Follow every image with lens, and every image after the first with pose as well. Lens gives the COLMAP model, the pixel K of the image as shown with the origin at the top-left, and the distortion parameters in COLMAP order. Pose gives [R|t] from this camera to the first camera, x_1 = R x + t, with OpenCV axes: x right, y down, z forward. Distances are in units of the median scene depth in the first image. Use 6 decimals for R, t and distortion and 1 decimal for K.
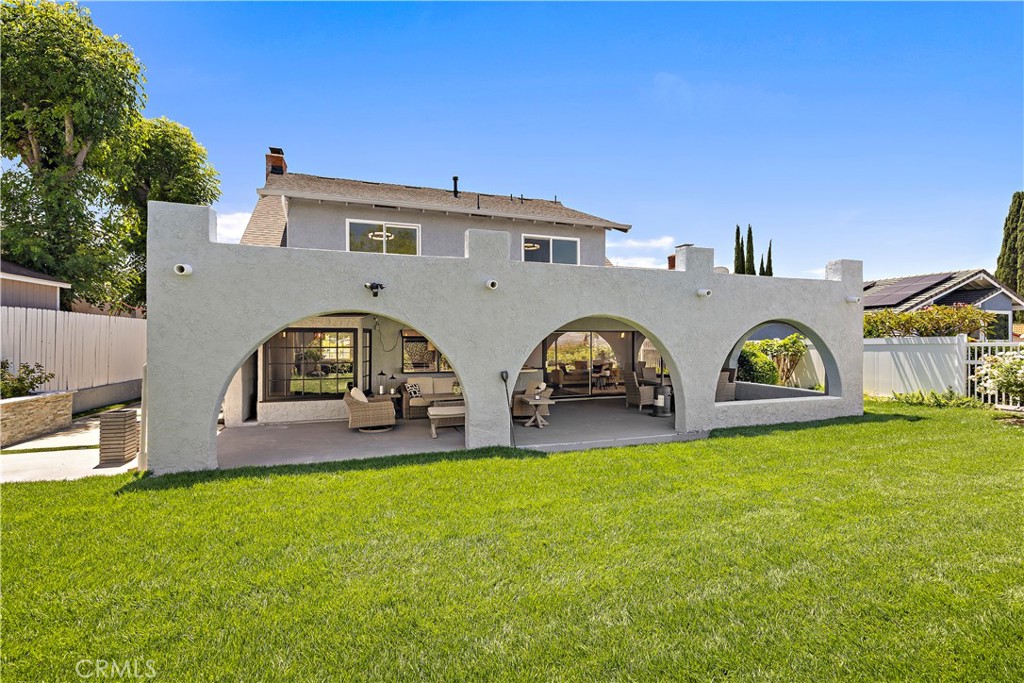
lens RADIAL K [[434.9, 0, 509.6], [0, 434.9, 338.3], [0, 0, 1]] dist [-0.001364, 0.000447]
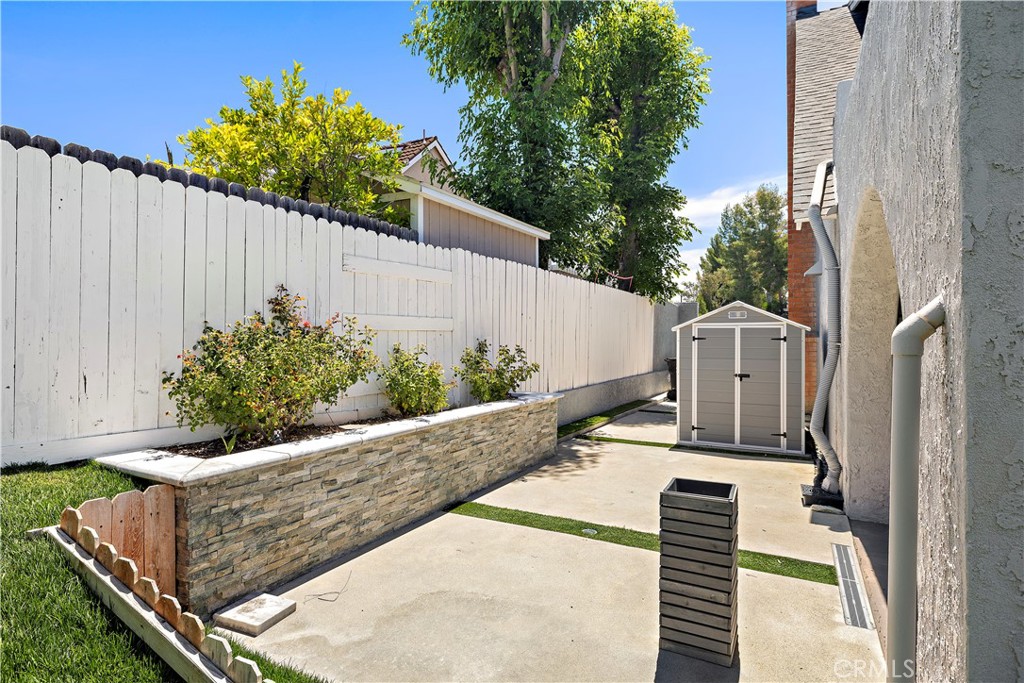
lens RADIAL K [[547.4, 0, 512.5], [0, 547.4, 334.4], [0, 0, 1]] dist [-0.004366, 0.000767]
pose [[0.681495, -0.004982, -0.731805, -0.535912], [0.000020, 0.999977, -0.006788, 0.046204], [0.731822, 0.004611, 0.681480, 0.475937]]
